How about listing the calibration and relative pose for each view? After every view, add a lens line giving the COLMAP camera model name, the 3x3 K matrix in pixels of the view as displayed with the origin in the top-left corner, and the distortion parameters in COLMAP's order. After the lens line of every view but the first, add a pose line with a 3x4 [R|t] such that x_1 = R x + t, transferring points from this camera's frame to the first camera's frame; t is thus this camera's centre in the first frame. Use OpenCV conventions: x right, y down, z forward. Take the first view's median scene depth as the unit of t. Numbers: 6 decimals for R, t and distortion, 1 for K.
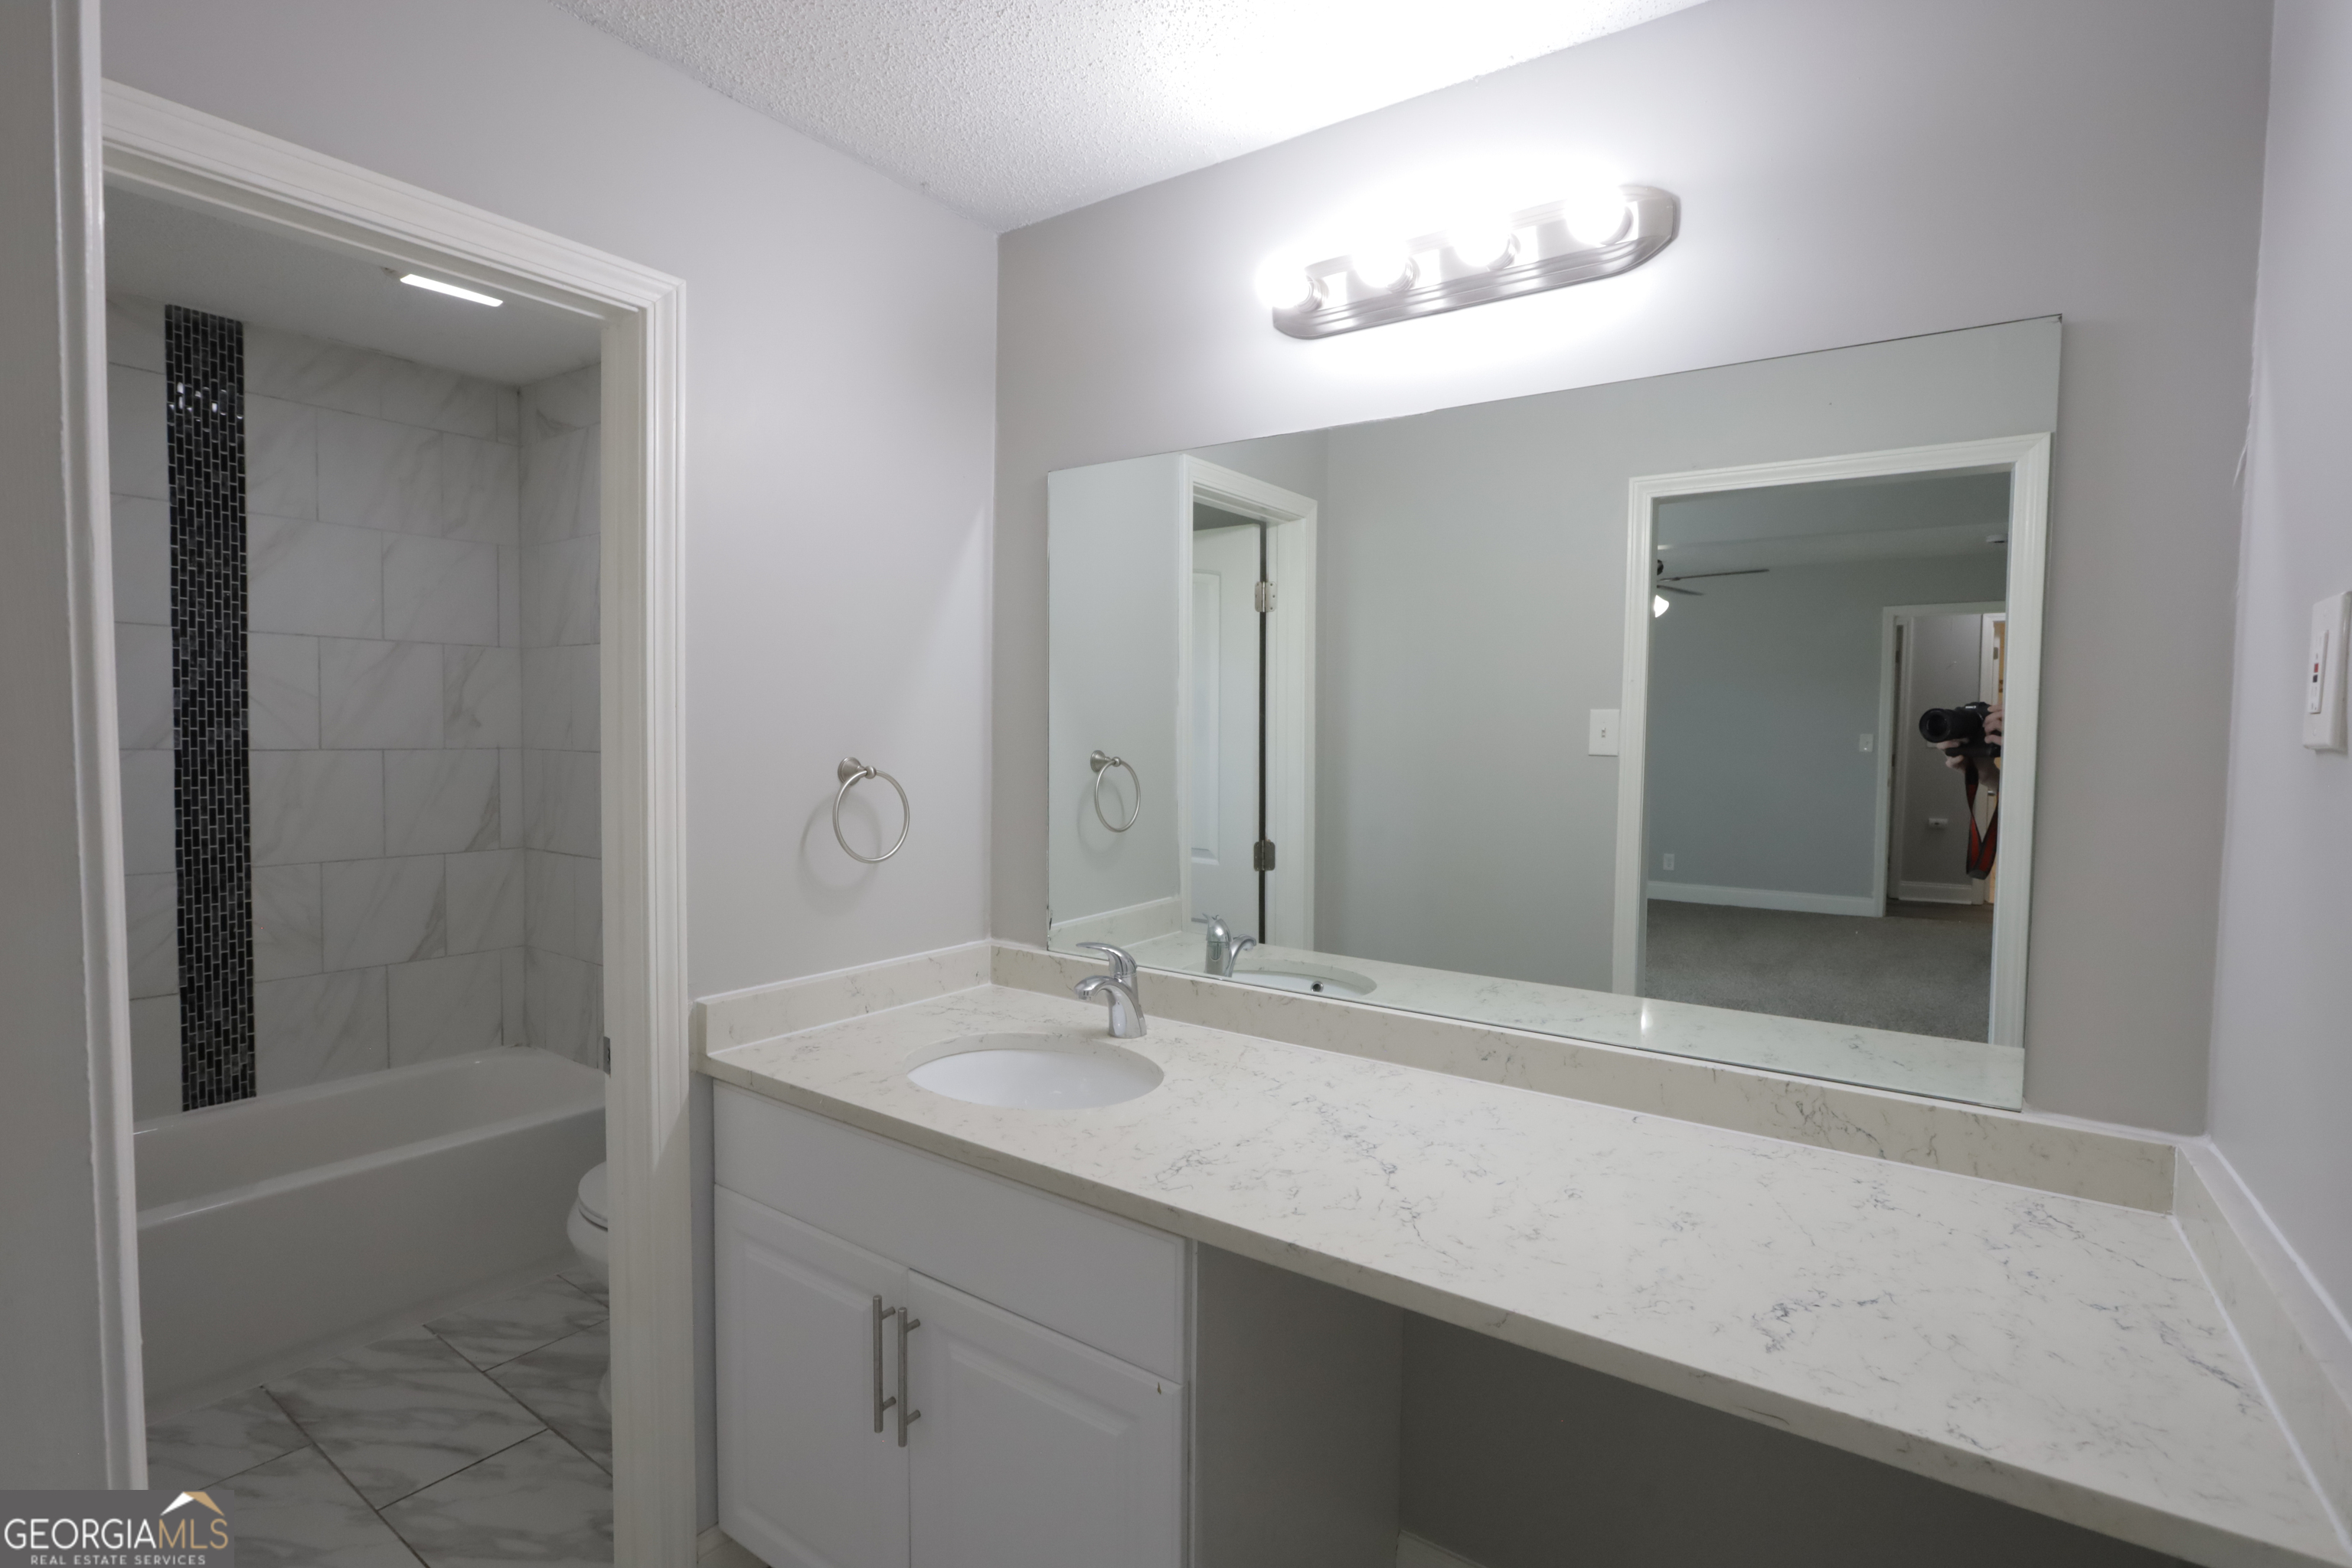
lens RADIAL K [[1111.0, 0, 1164.6], [0, 1111.0, 775.9], [0, 0, 1]] dist [-0.016084, 0.003389]
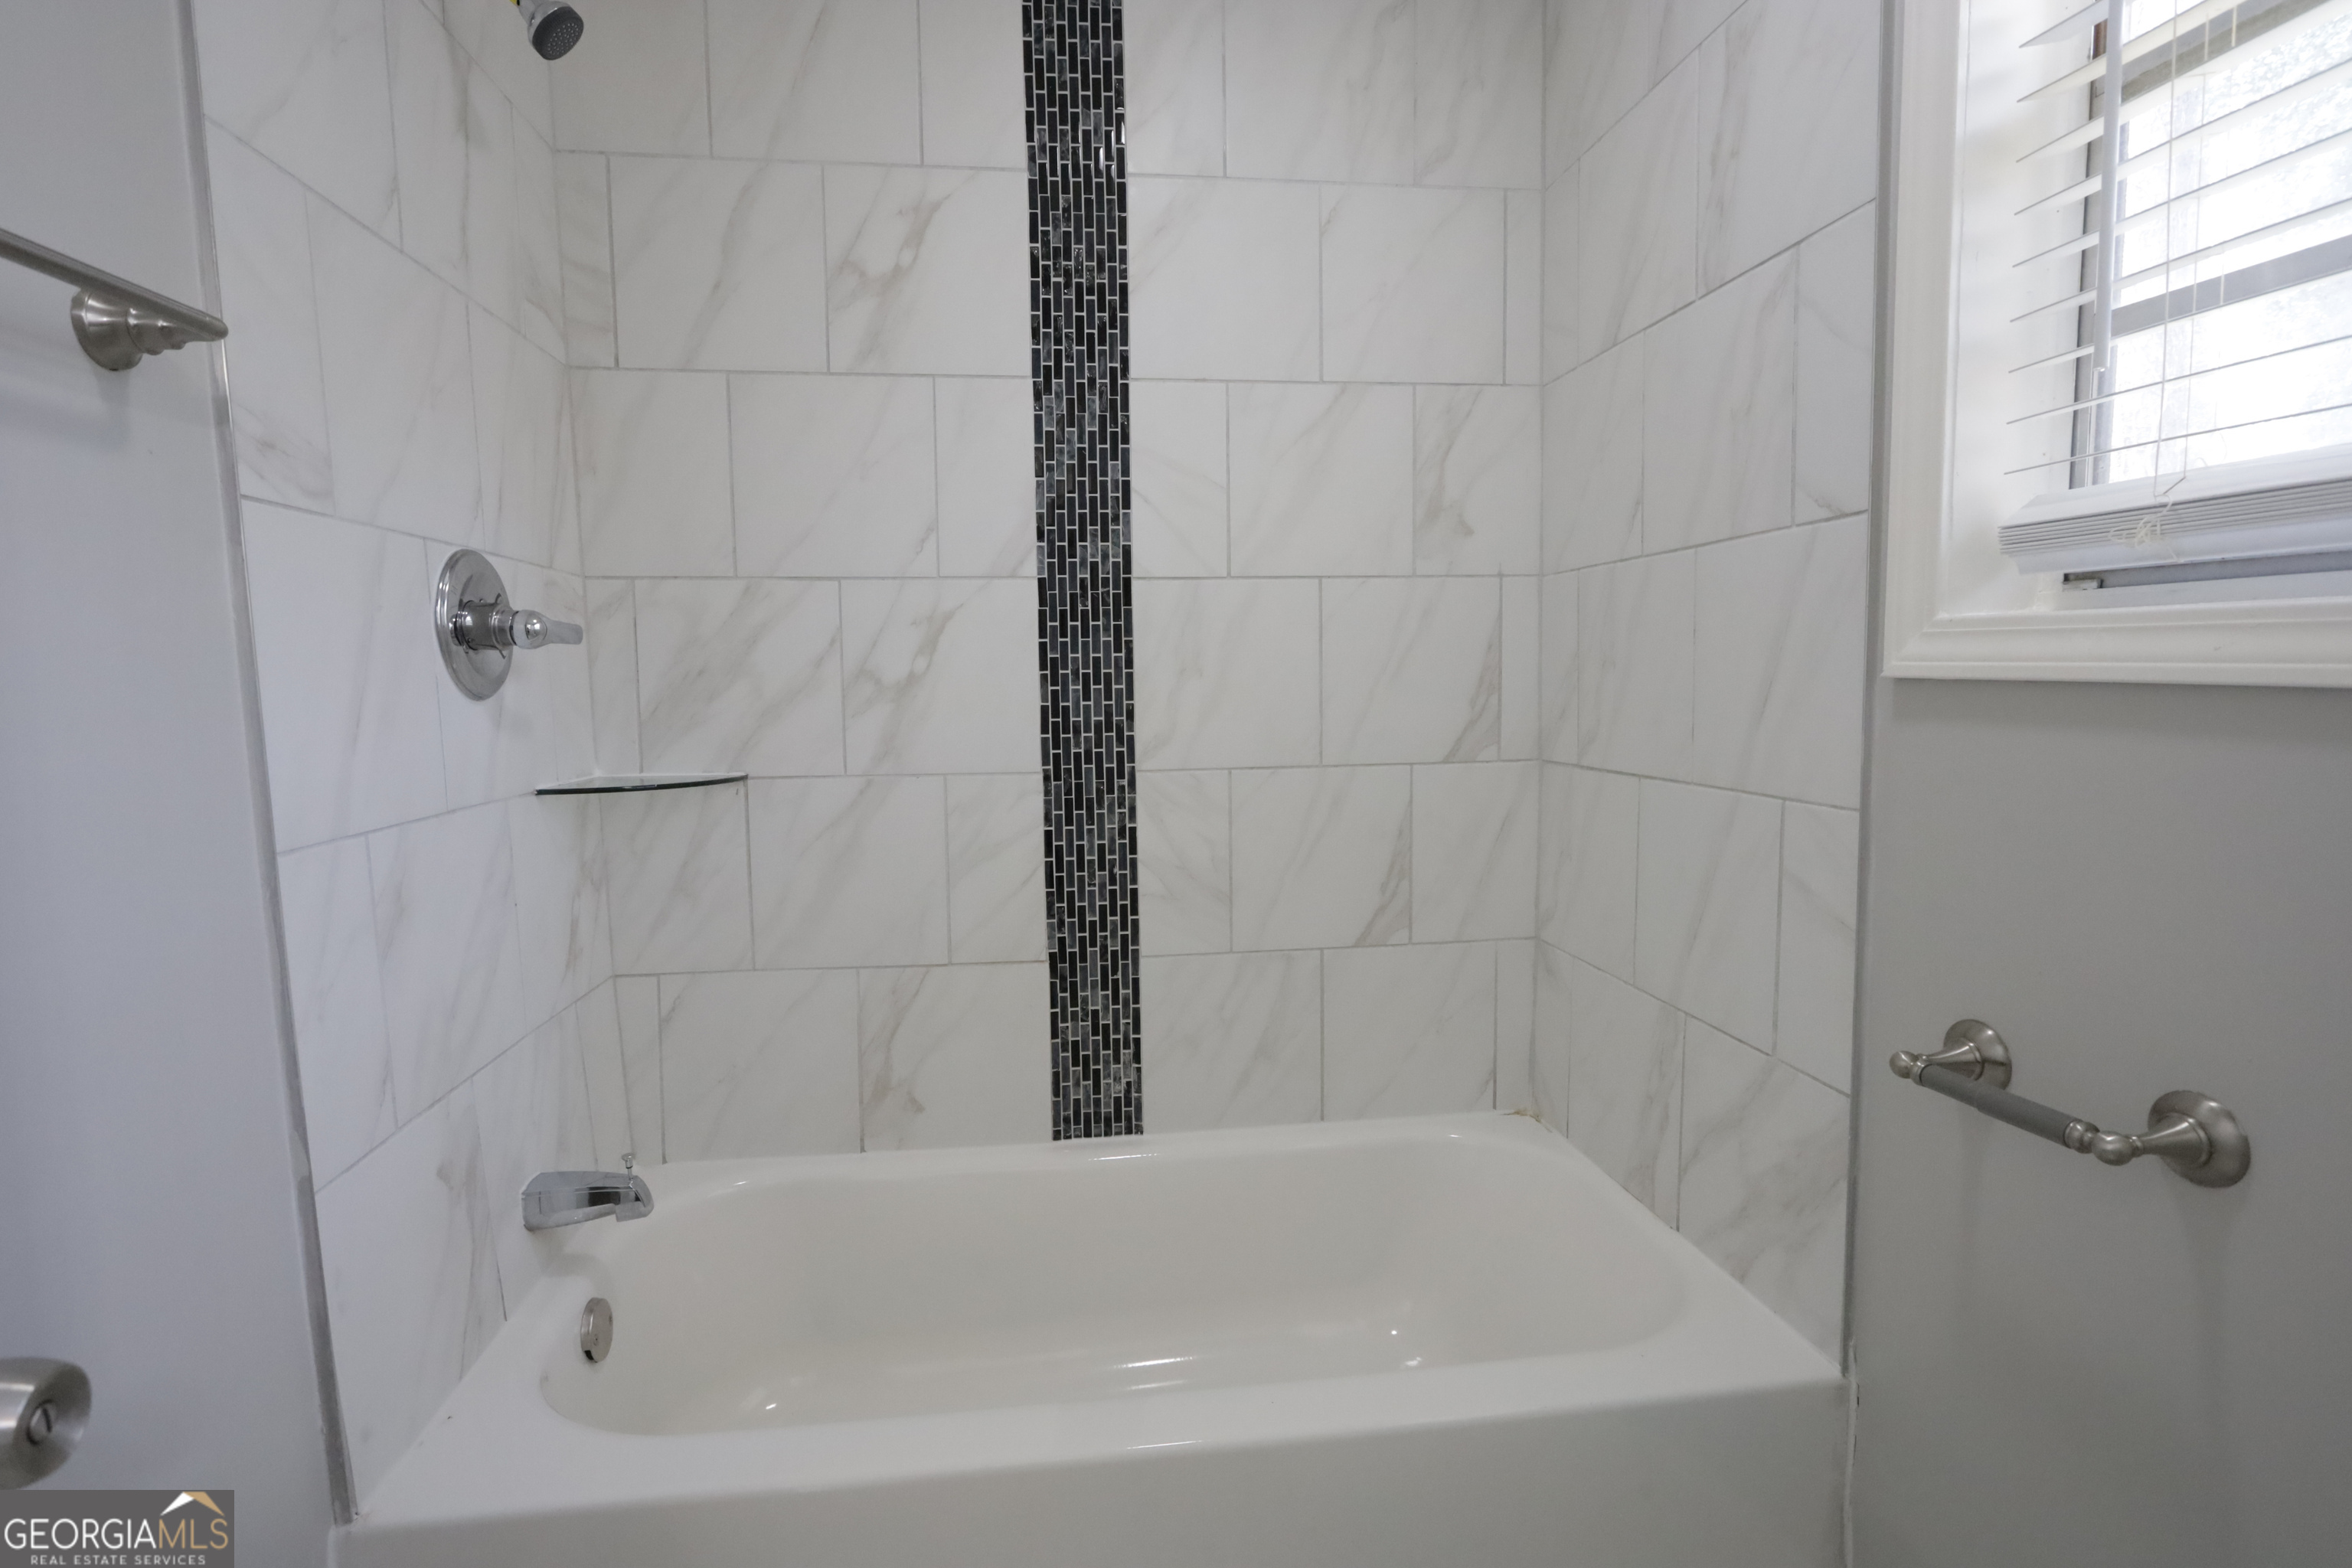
lens RADIAL K [[1111.0, 0, 1167.1], [0, 1111.0, 778.6], [0, 0, 1]] dist [-0.016084, 0.003389]
pose [[0.684110, 0.044258, -0.728035, -0.369575], [-0.003177, 0.998329, 0.057705, 0.051920], [0.729372, -0.037163, 0.683107, 0.594501]]
